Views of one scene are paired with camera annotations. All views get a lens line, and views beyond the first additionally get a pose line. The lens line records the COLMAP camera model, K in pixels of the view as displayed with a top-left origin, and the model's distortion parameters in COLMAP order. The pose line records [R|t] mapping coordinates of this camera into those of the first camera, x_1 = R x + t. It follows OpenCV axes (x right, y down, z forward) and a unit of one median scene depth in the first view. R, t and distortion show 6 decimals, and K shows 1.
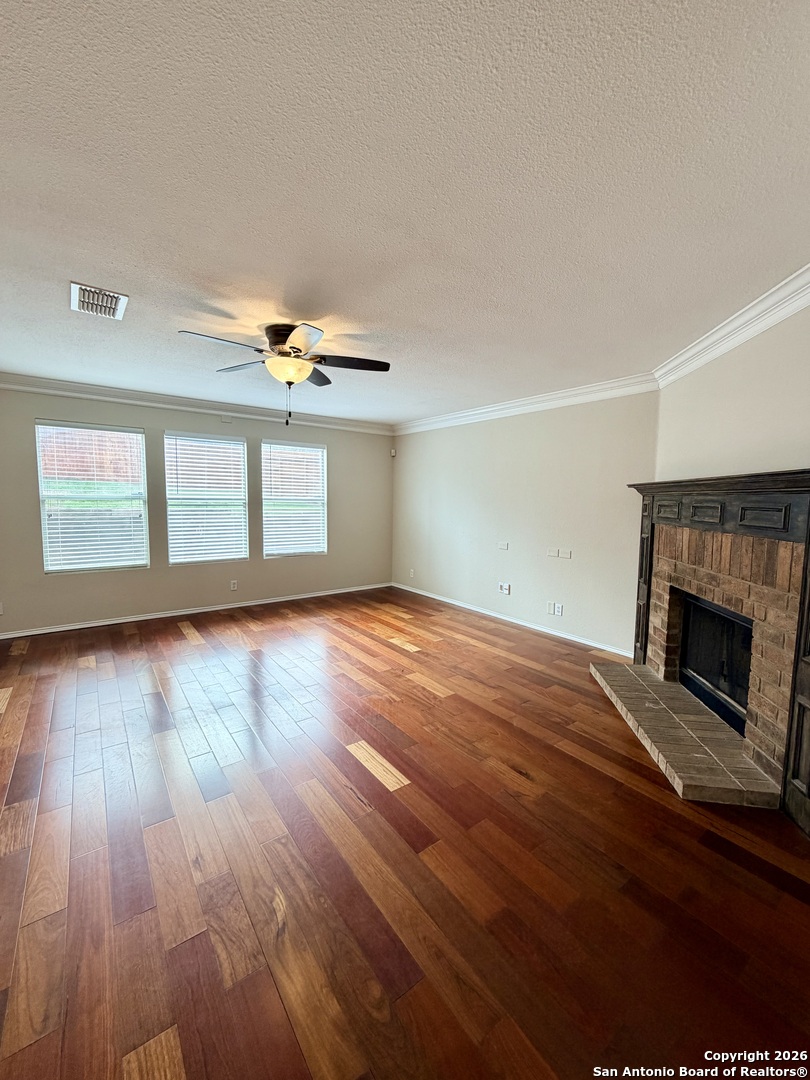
lens RADIAL K [[431.0, 0, 408.1], [0, 431.0, 536.3], [0, 0, 1]] dist [-0.001987, 0.000976]
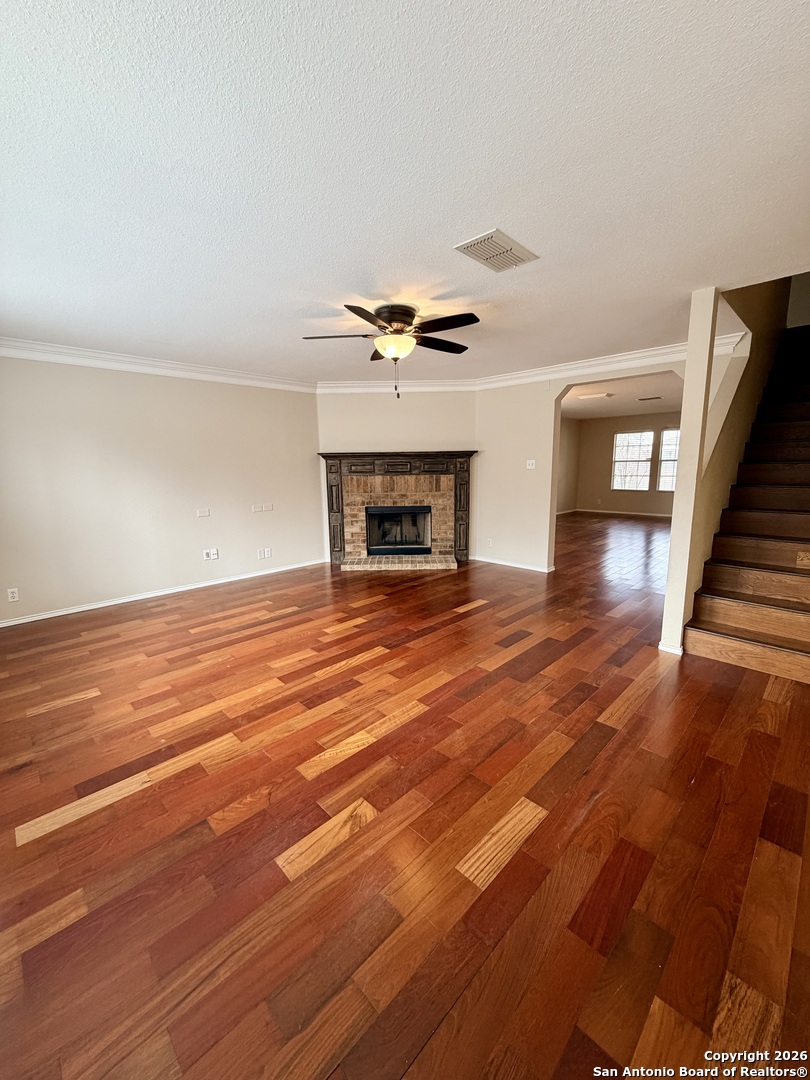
lens RADIAL K [[431.0, 0, 401.8], [0, 431.0, 538.0], [0, 0, 1]] dist [-0.001987, 0.000976]
pose [[-0.130529, -0.185059, 0.974020, -1.165957], [0.101337, 0.974790, 0.198785, -0.104515], [-0.986252, 0.124651, -0.108485, 0.944207]]
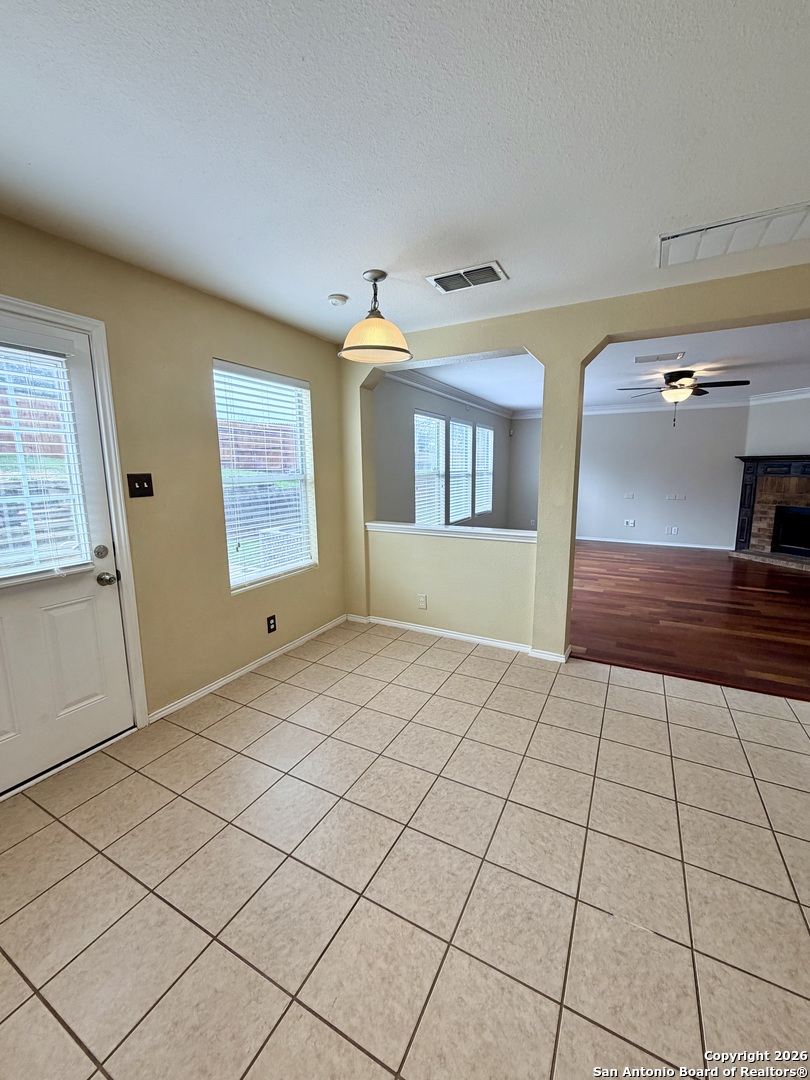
lens RADIAL K [[431.0, 0, 408.4], [0, 431.0, 538.7], [0, 0, 1]] dist [-0.001987, 0.000976]
pose [[0.907306, -0.093838, 0.409866, -1.662317], [0.061367, 0.993894, 0.091704, -0.025167], [-0.415969, -0.058051, 0.907524, -0.141685]]
